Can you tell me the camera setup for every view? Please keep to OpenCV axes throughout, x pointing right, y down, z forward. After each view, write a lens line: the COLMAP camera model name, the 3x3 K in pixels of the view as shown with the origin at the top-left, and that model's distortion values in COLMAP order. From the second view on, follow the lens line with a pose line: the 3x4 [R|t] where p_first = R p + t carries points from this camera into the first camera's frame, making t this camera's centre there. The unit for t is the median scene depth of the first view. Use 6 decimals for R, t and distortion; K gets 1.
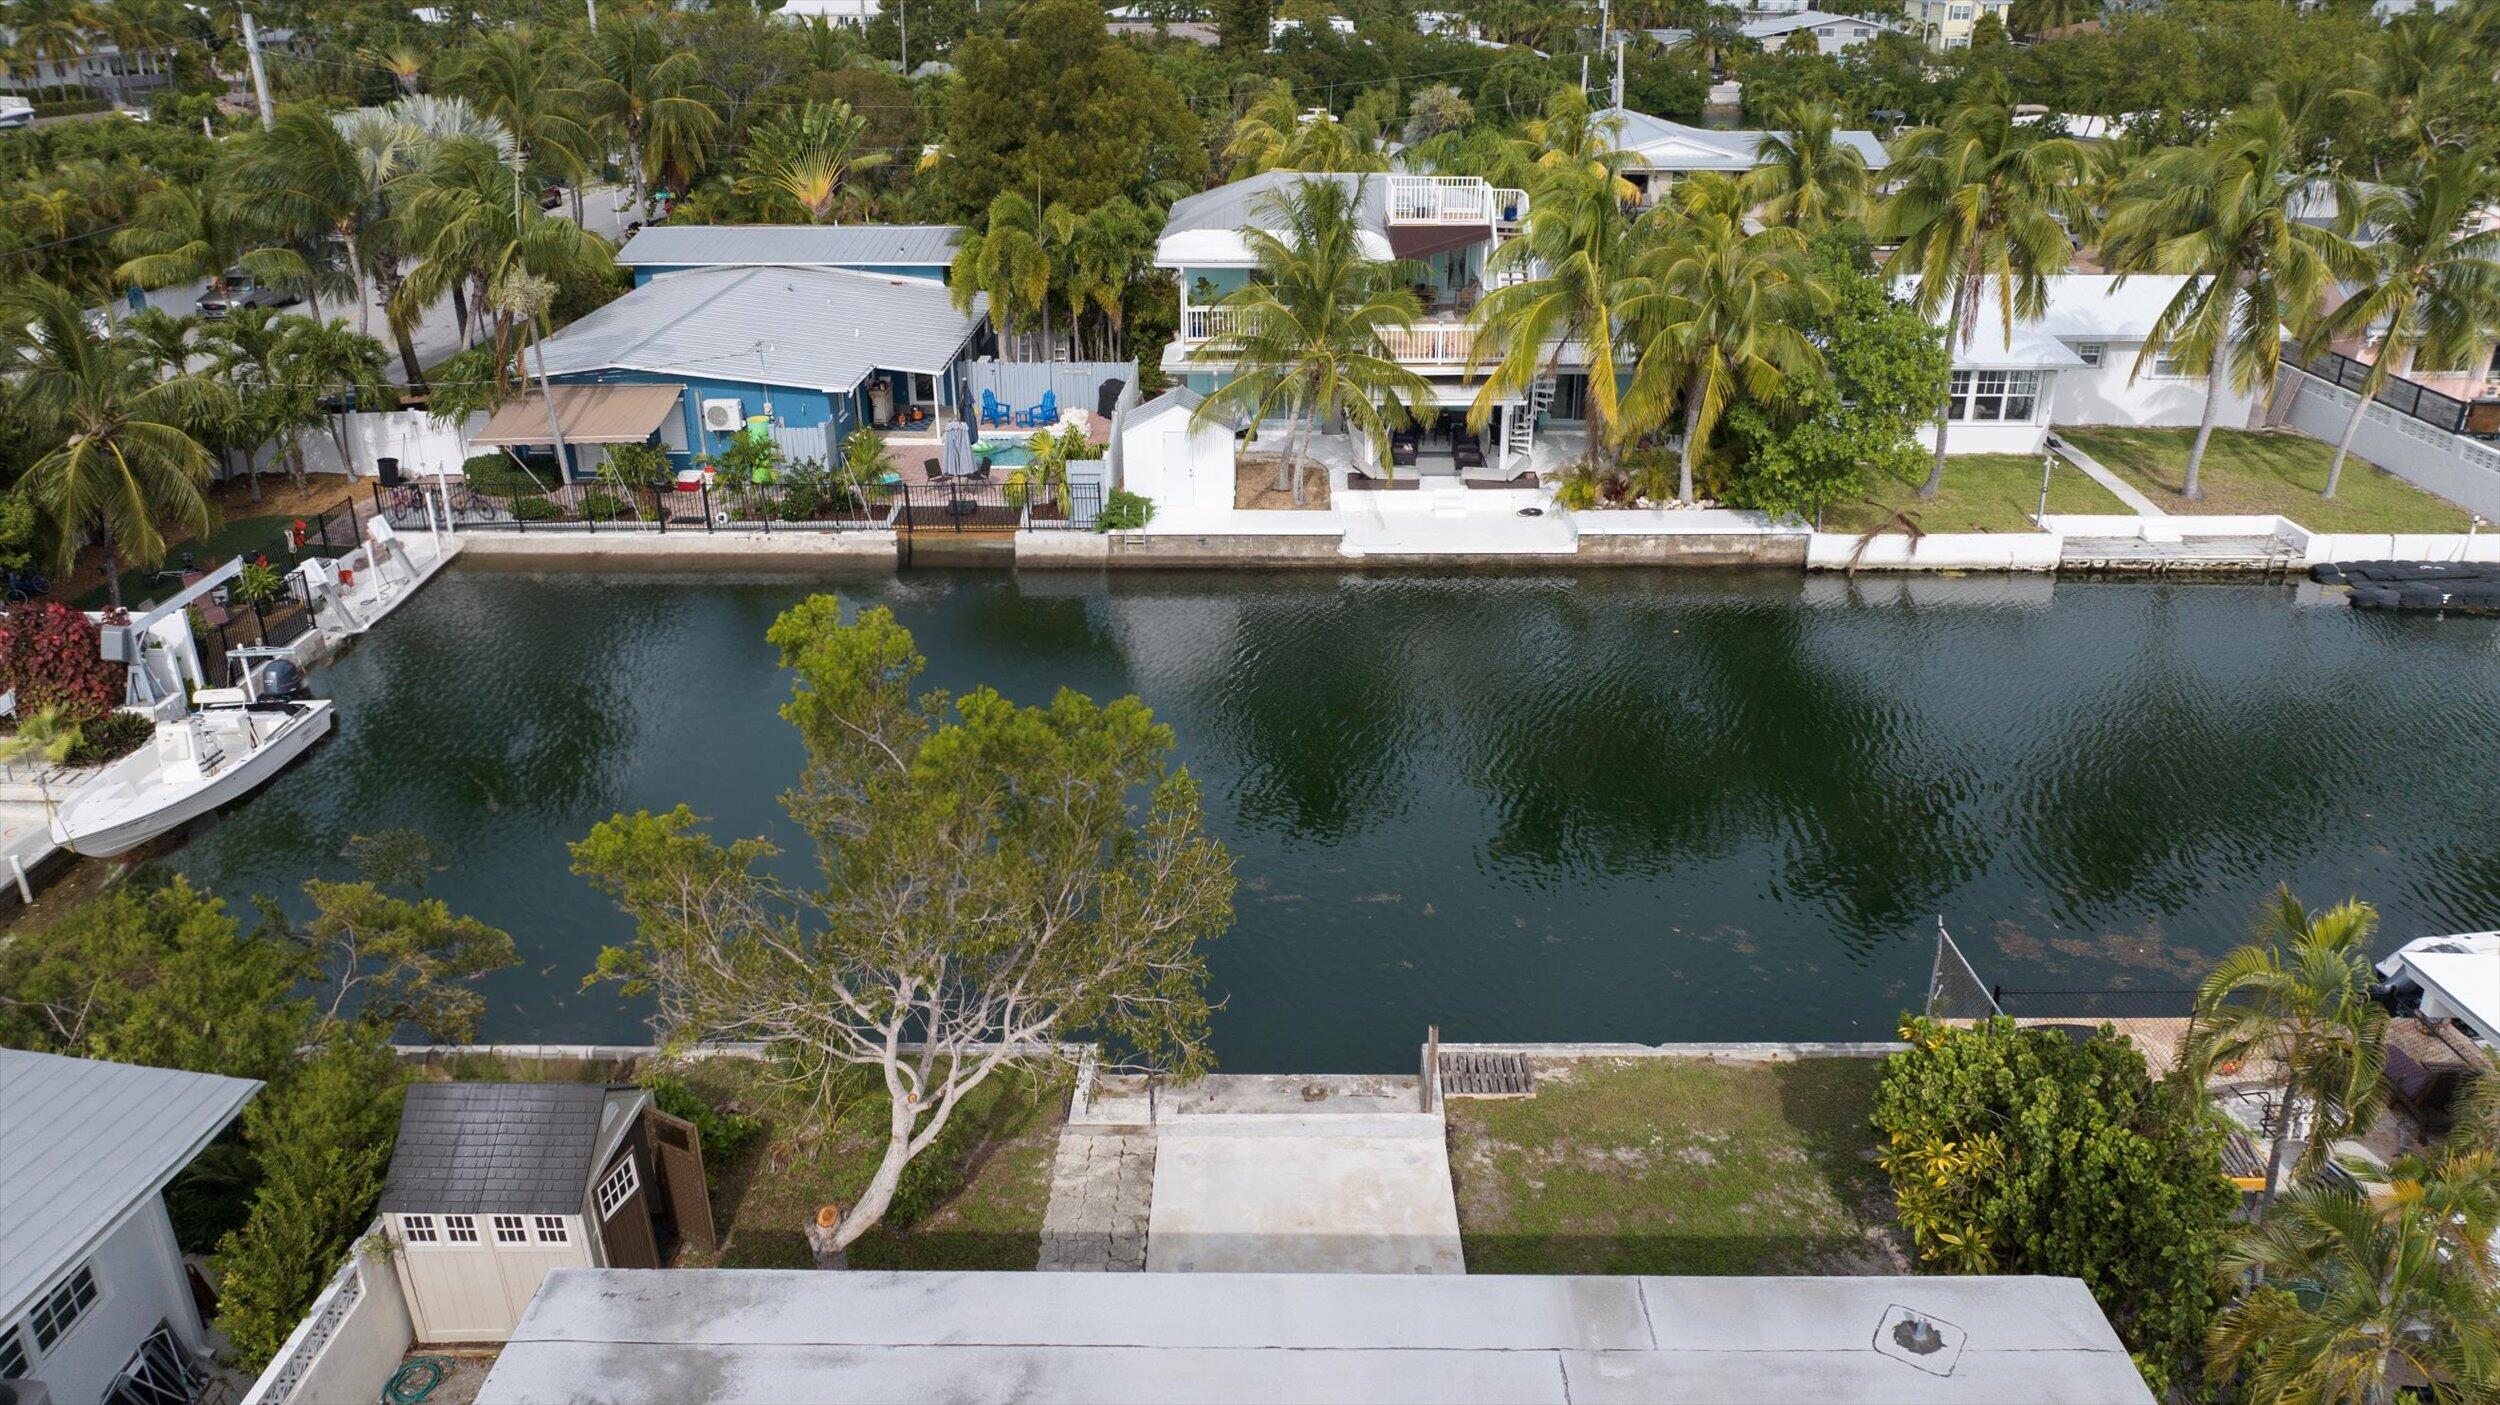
lens RADIAL K [[1761.3, 0, 1250.0], [0, 1761.3, 702.5], [0, 0, 1]] dist [-0.013996, 0.003174]
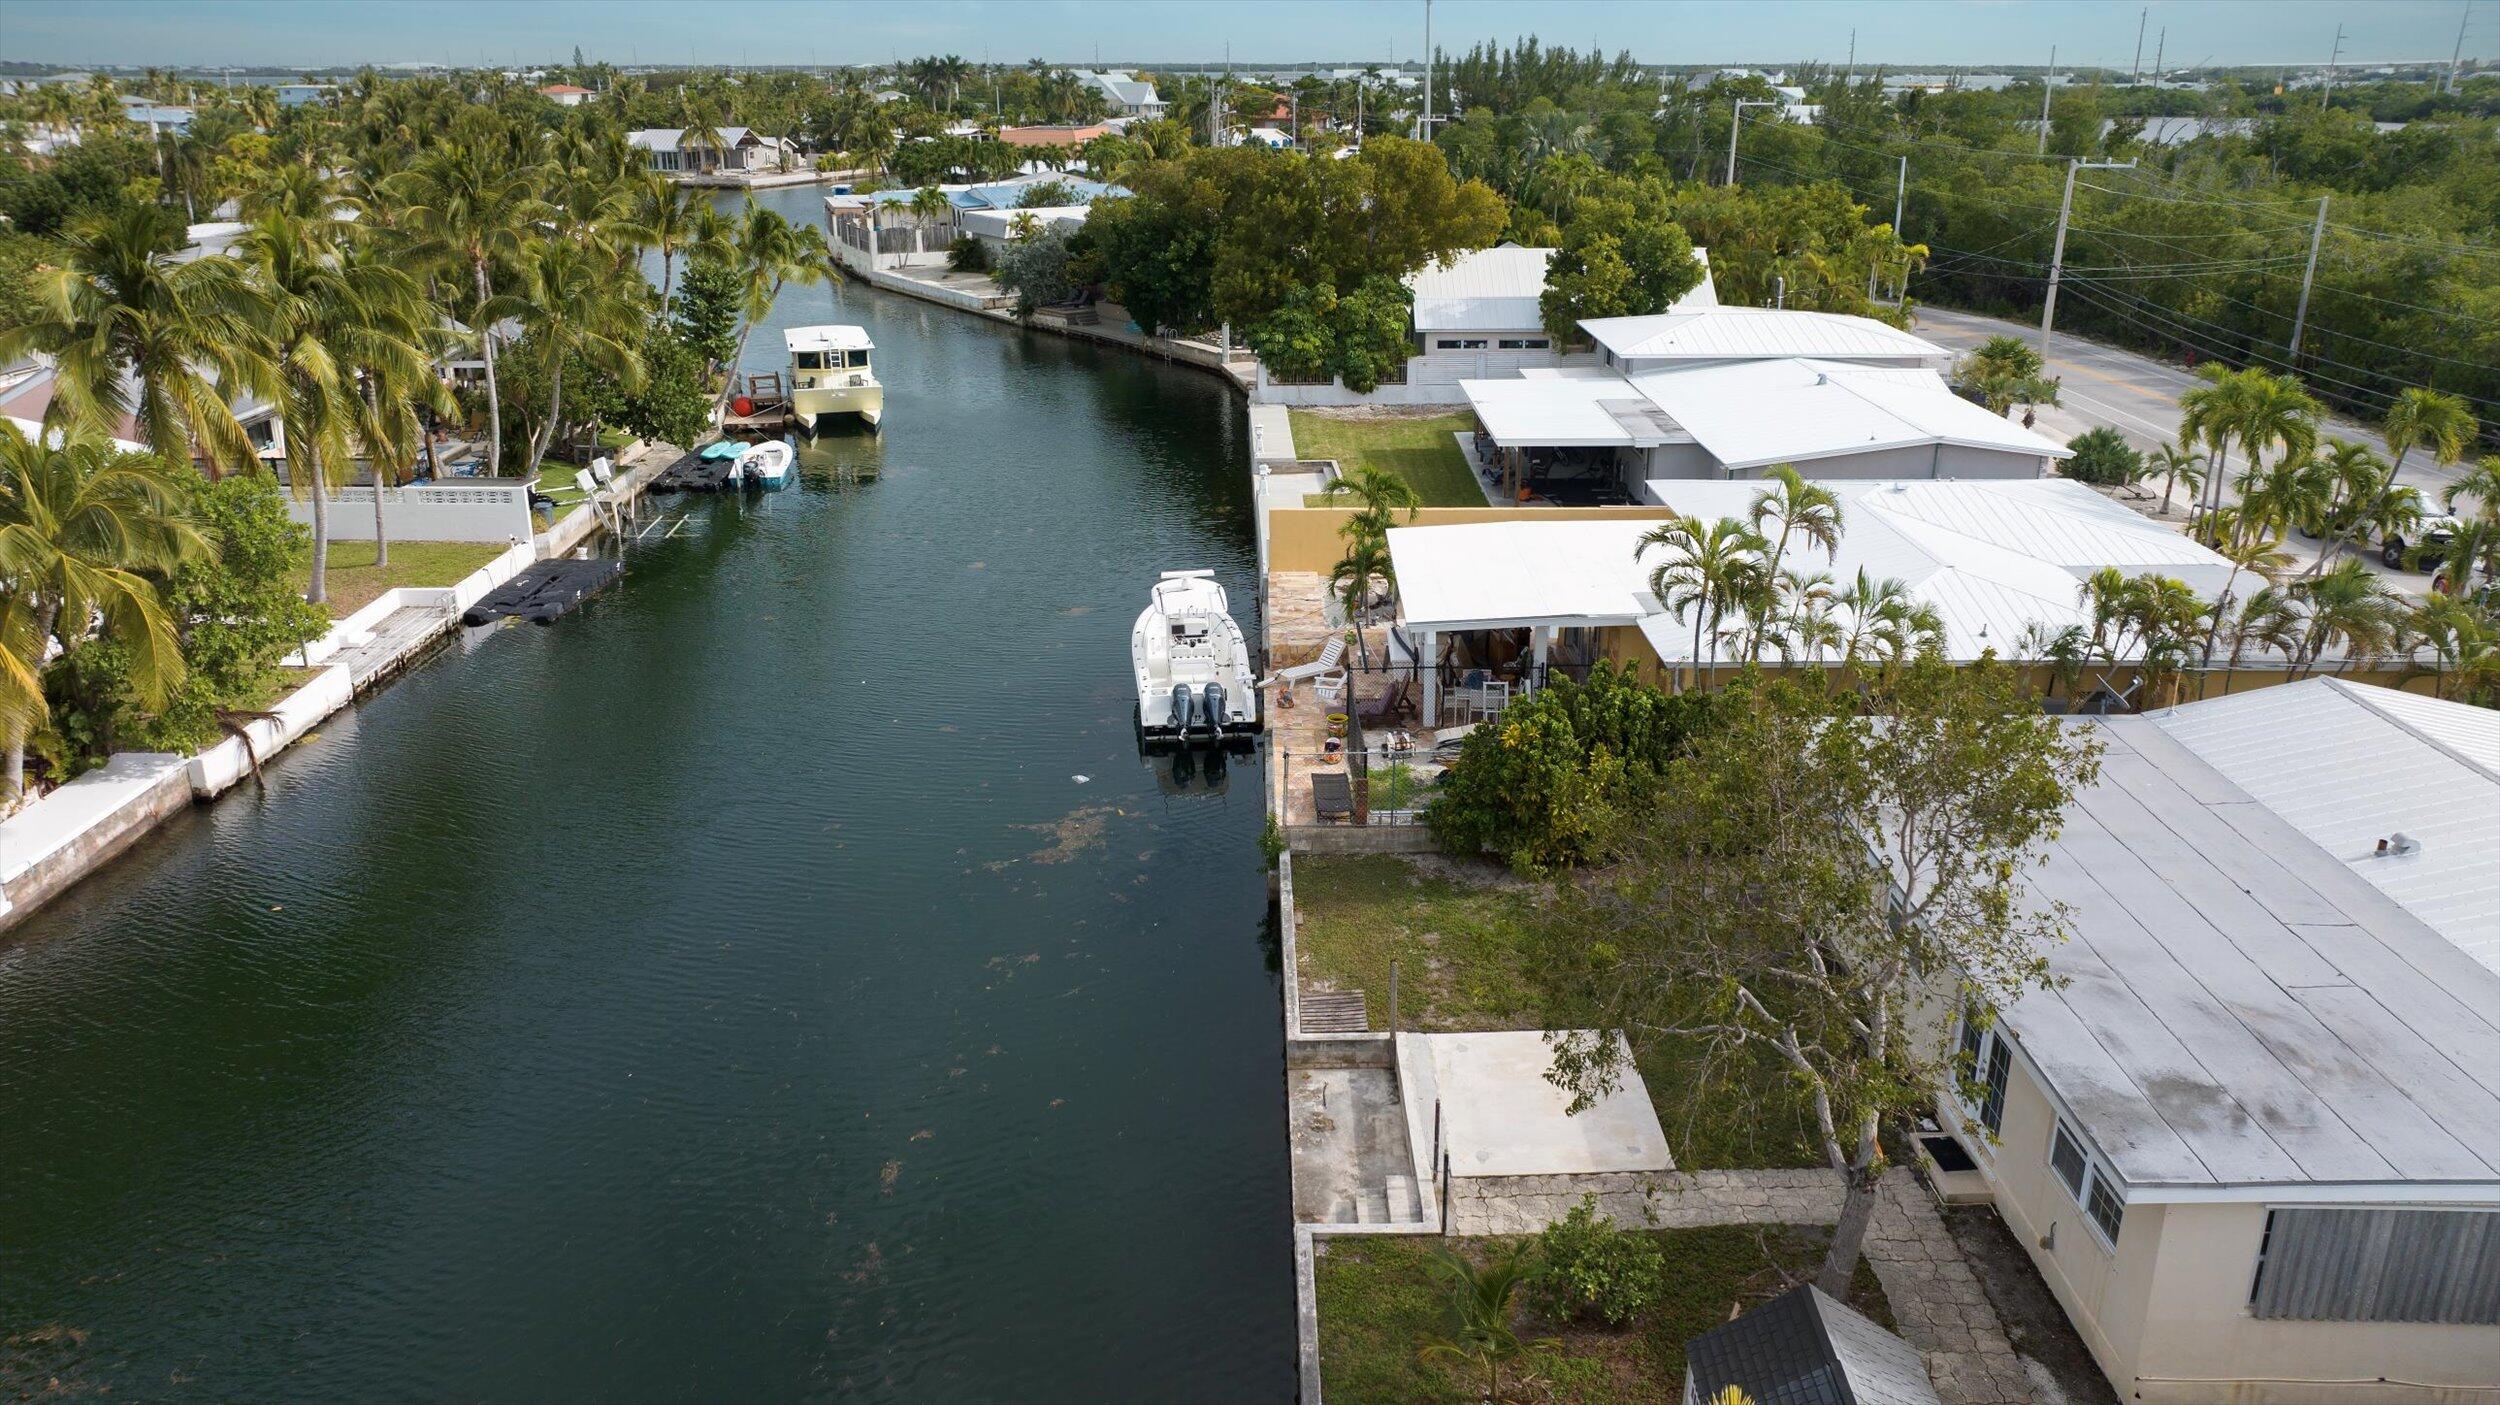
lens RADIAL K [[1761.3, 0, 1250.0], [0, 1761.3, 702.5], [0, 0, 1]] dist [-0.013996, 0.003174]
pose [[-0.015526, -0.340784, 0.940014, -0.459521], [0.393247, 0.862283, 0.319099, -0.186547], [-0.919302, 0.374611, 0.120624, 0.424093]]
